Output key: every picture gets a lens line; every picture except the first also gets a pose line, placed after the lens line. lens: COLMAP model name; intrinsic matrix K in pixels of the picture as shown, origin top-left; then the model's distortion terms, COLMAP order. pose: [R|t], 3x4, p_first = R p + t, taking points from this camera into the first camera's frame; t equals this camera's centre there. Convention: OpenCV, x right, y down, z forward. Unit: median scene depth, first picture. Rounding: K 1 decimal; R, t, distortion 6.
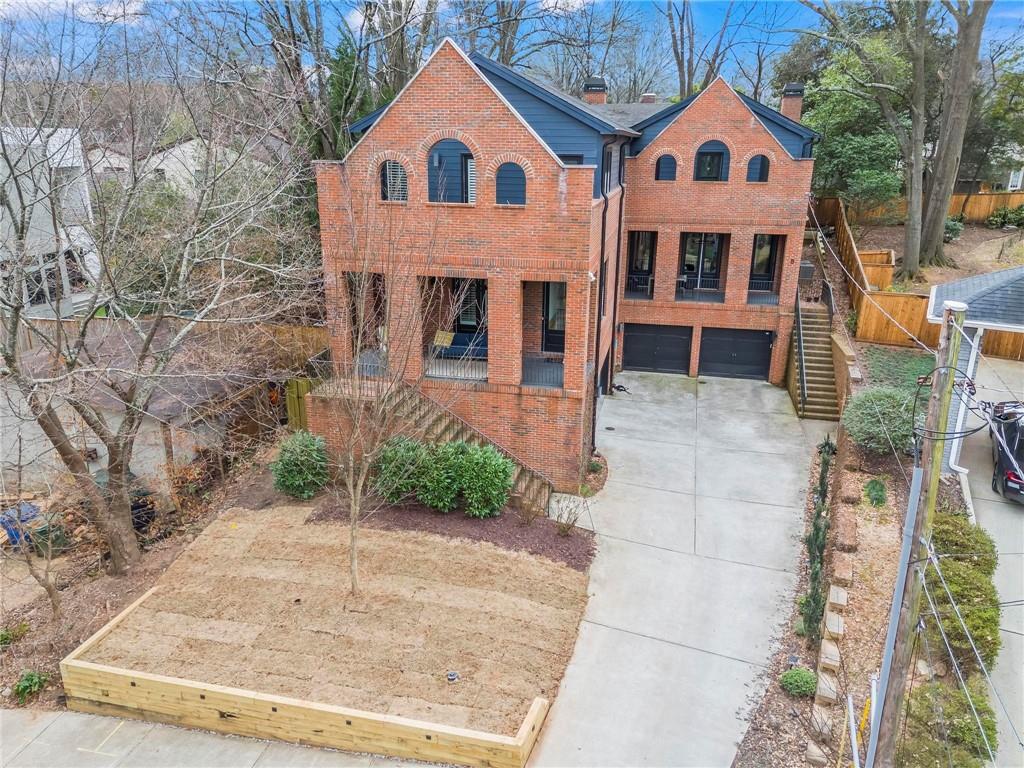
lens RADIAL K [[753.0, 0, 512.0], [0, 753.0, 384.0], [0, 0, 1]] dist [0.083827, -0.080671]
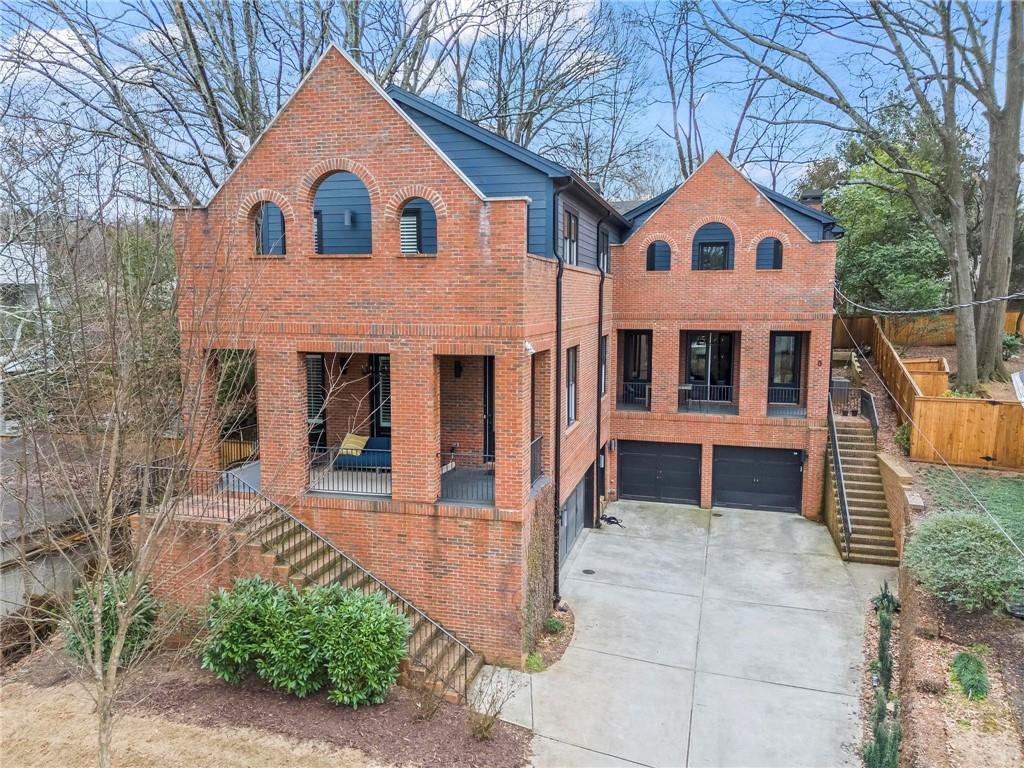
lens RADIAL K [[753.0, 0, 512.0], [0, 753.0, 384.0], [0, 0, 1]] dist [0.083827, -0.080671]
pose [[0.998840, -0.002087, -0.048101, 0.083589], [-0.007222, 0.981259, -0.192557, 0.020029], [0.047601, 0.192681, 0.980106, 0.203090]]
